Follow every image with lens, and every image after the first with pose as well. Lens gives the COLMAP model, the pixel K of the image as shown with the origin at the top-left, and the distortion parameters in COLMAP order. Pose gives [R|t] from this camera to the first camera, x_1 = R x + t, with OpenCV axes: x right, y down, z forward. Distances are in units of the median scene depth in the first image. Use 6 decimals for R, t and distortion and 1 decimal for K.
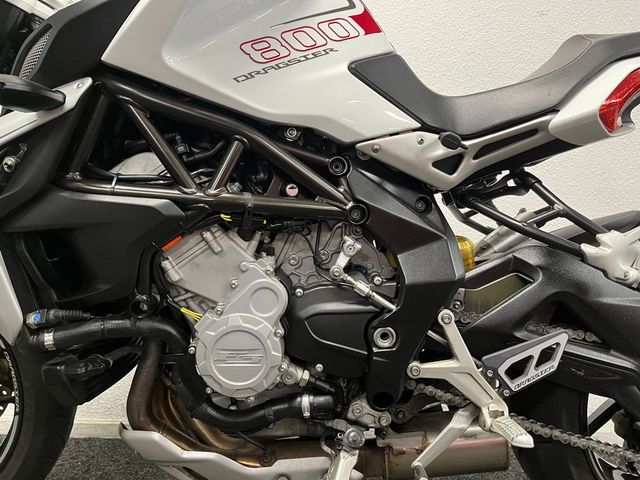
lens RADIAL K [[498.4, 0, 325.9], [0, 498.4, 242.1], [0, 0, 1]] dist [0.035961, -0.065798]
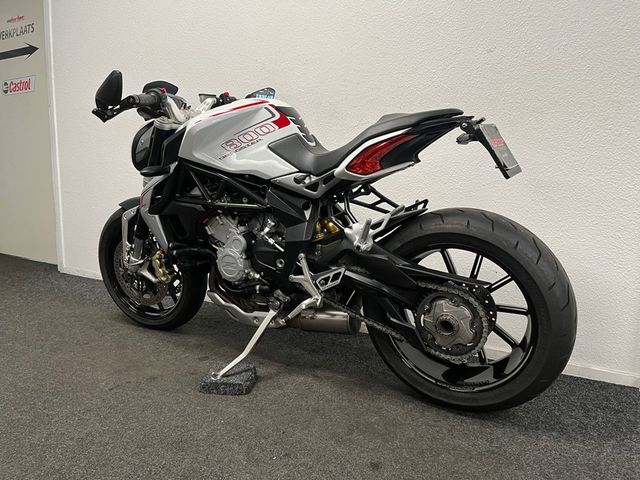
lens RADIAL K [[498.4, 0, 335.5], [0, 498.4, 235.1], [0, 0, 1]] dist [0.035961, -0.065798]
pose [[0.854920, 0.055838, -0.515745, 1.555471], [0.000816, 0.994044, 0.108976, -0.197012], [0.518758, -0.093587, 0.849783, -0.850859]]
